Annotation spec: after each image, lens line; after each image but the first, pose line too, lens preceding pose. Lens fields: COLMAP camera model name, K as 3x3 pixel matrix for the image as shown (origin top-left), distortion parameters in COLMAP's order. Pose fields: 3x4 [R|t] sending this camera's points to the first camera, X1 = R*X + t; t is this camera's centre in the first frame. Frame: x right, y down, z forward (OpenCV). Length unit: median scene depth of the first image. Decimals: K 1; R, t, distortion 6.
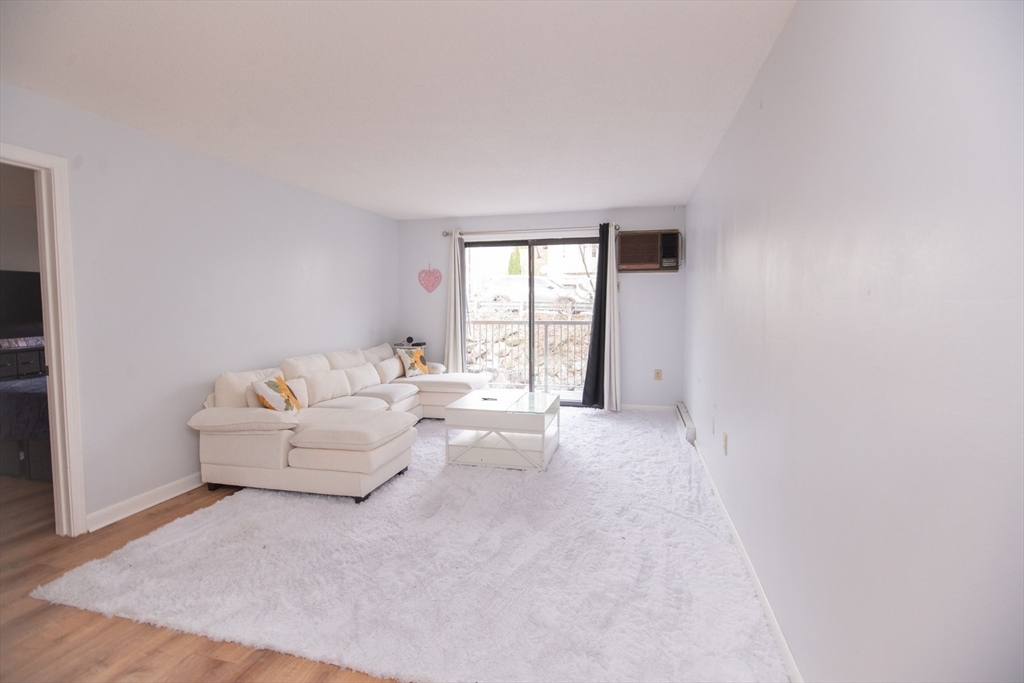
lens RADIAL K [[483.3, 0, 511.8], [0, 483.3, 336.0], [0, 0, 1]] dist [0.001567, -0.000021]
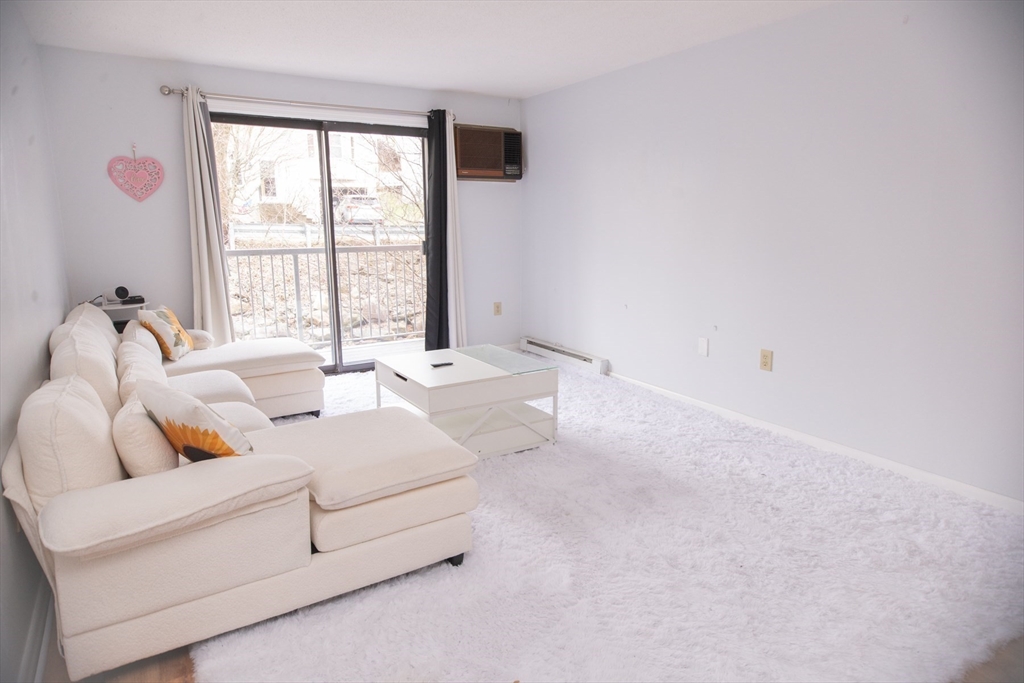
lens RADIAL K [[610.6, 0, 514.8], [0, 610.6, 335.2], [0, 0, 1]] dist [-0.001060, 0.000164]
pose [[0.701602, -0.132536, 0.700134, -0.417936], [0.051432, 0.989406, 0.135756, -0.014712], [-0.710710, -0.059237, 0.700987, 0.250412]]
